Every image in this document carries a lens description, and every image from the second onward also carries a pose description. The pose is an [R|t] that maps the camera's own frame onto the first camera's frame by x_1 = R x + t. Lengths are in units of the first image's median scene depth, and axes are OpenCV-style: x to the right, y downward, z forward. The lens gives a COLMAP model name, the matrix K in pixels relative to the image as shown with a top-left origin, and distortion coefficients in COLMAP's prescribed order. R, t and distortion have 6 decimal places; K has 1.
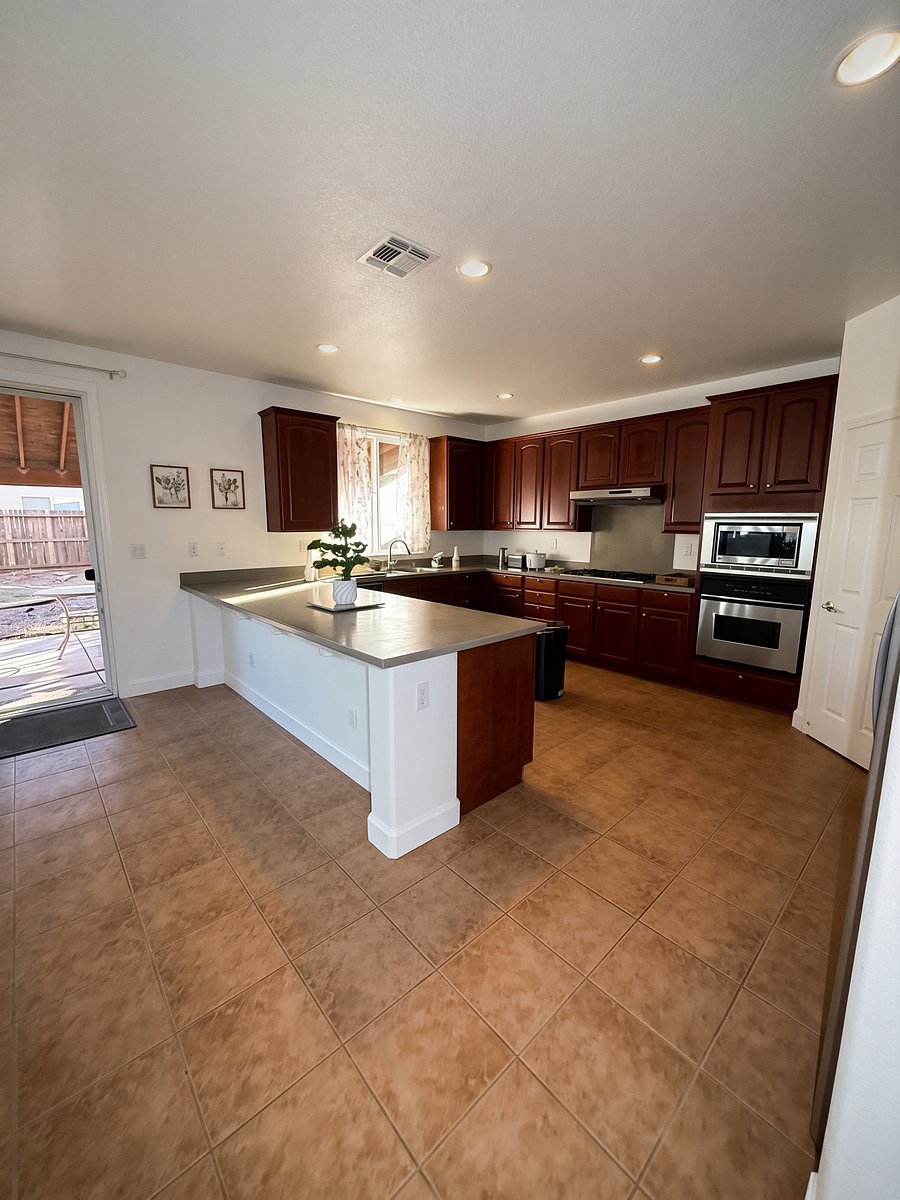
lens RADIAL K [[475.8, 0, 450.3], [0, 475.8, 599.5], [0, 0, 1]] dist [-0.001530, -0.000361]
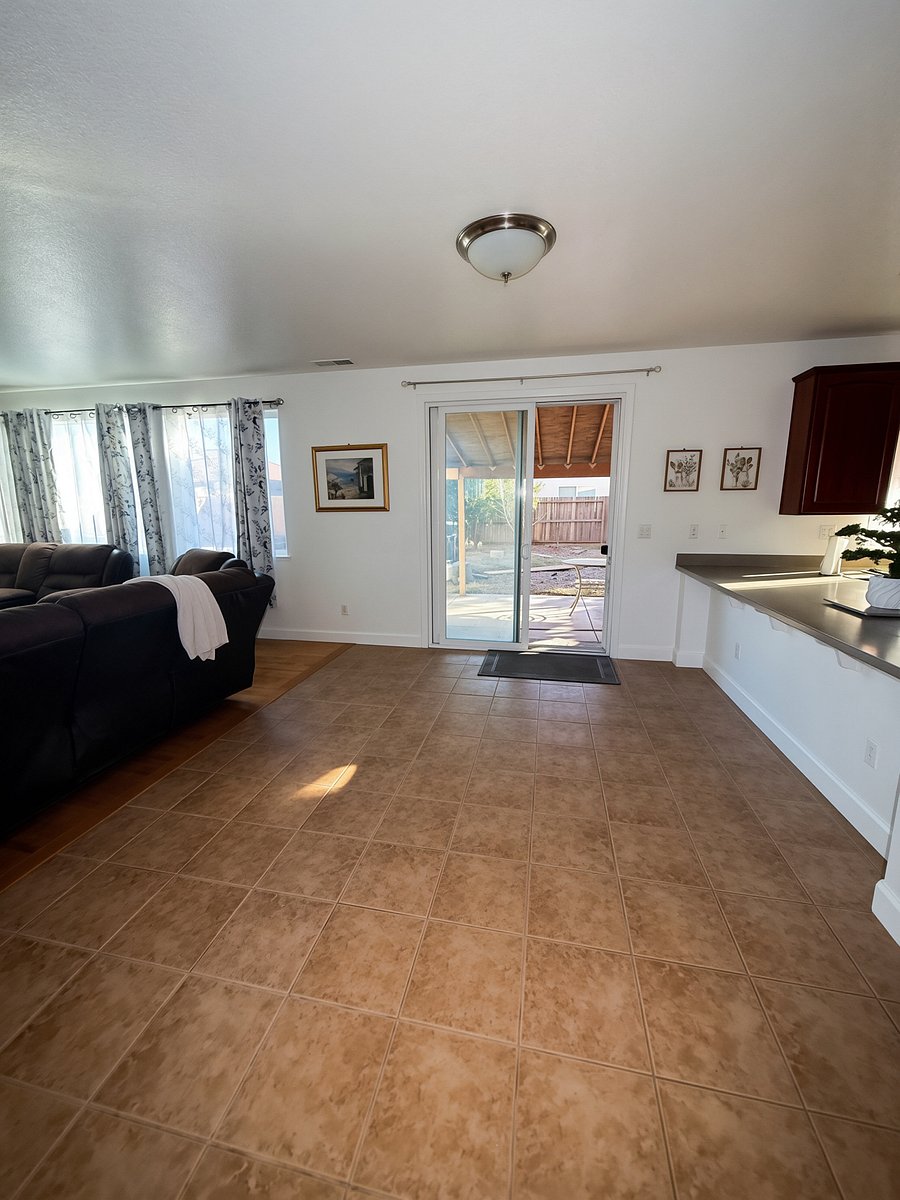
lens RADIAL K [[475.8, 0, 448.5], [0, 475.8, 600.4], [0, 0, 1]] dist [-0.001530, -0.000361]
pose [[0.585273, 0.147455, -0.797316, -0.019265], [-0.117834, 0.988354, 0.096288, 0.004889], [0.802229, 0.037597, 0.595832, -0.025020]]
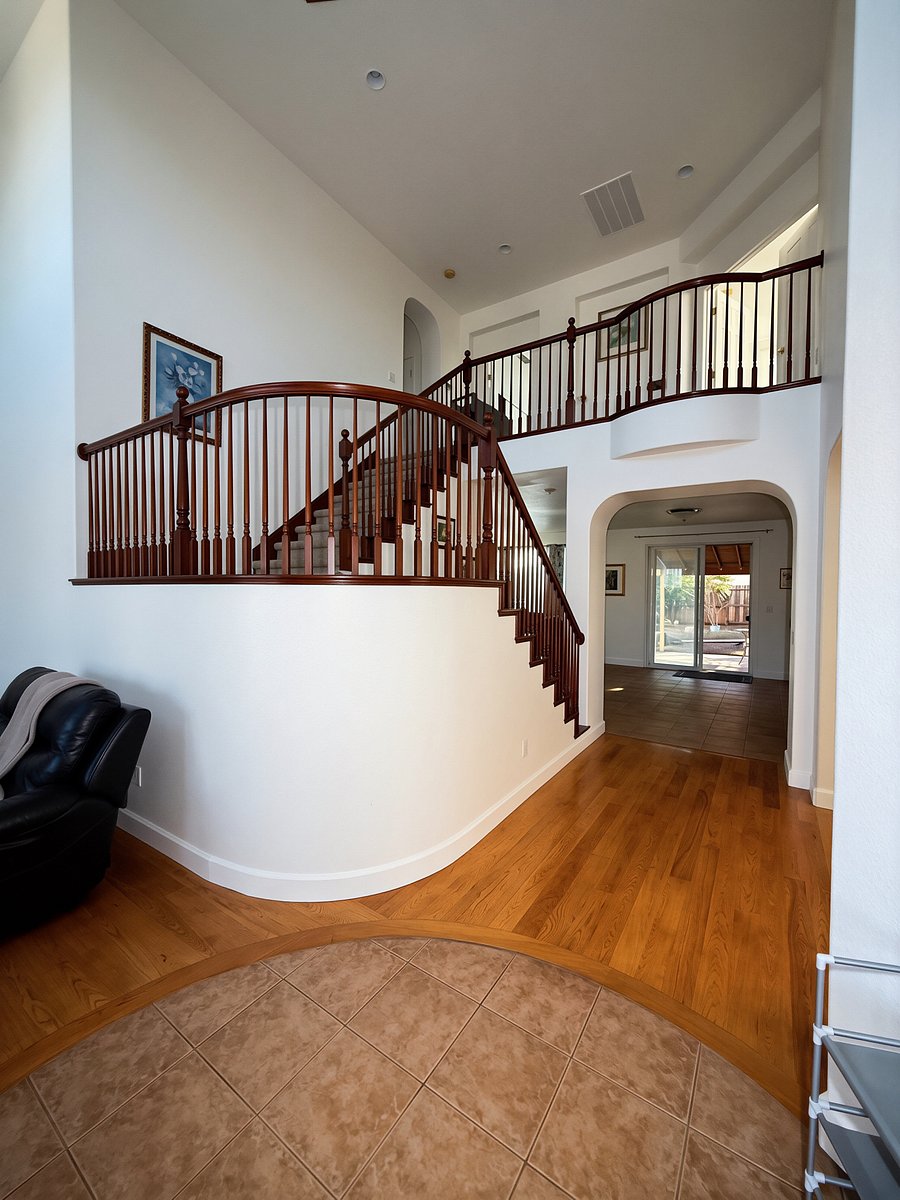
lens RADIAL K [[475.8, 0, 447.8], [0, 475.8, 599.6], [0, 0, 1]] dist [-0.001530, -0.000361]
pose [[0.237029, 0.015827, -0.971374, 2.654688], [-0.155210, 0.987641, -0.021781, 0.313070], [0.959024, 0.155930, 0.236556, -2.162949]]
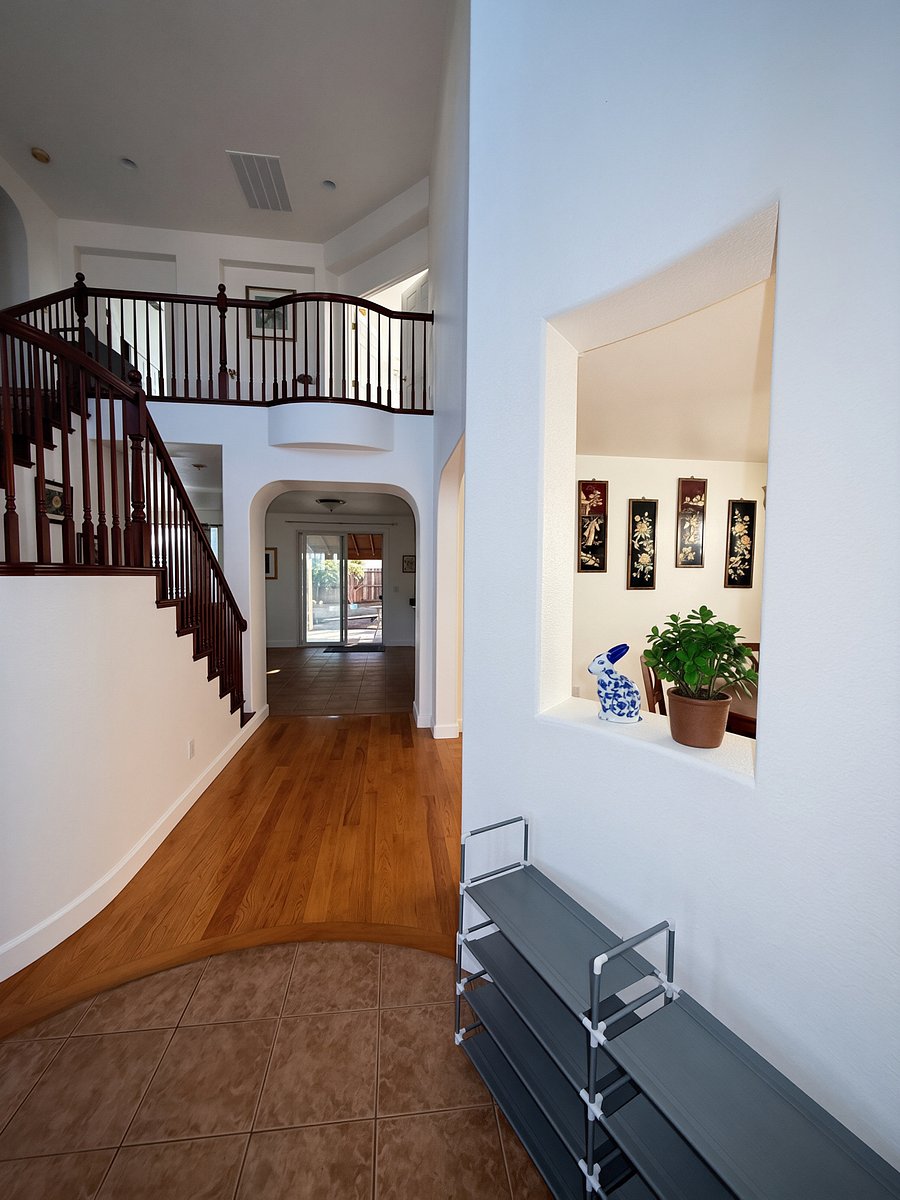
lens RADIAL K [[475.8, 0, 447.7], [0, 475.8, 599.4], [0, 0, 1]] dist [-0.001530, -0.000361]
pose [[0.816723, 0.030465, -0.576225, 2.661462], [-0.090246, 0.993061, -0.075409, 0.308611], [0.569929, 0.113590, 0.813805, -2.298167]]
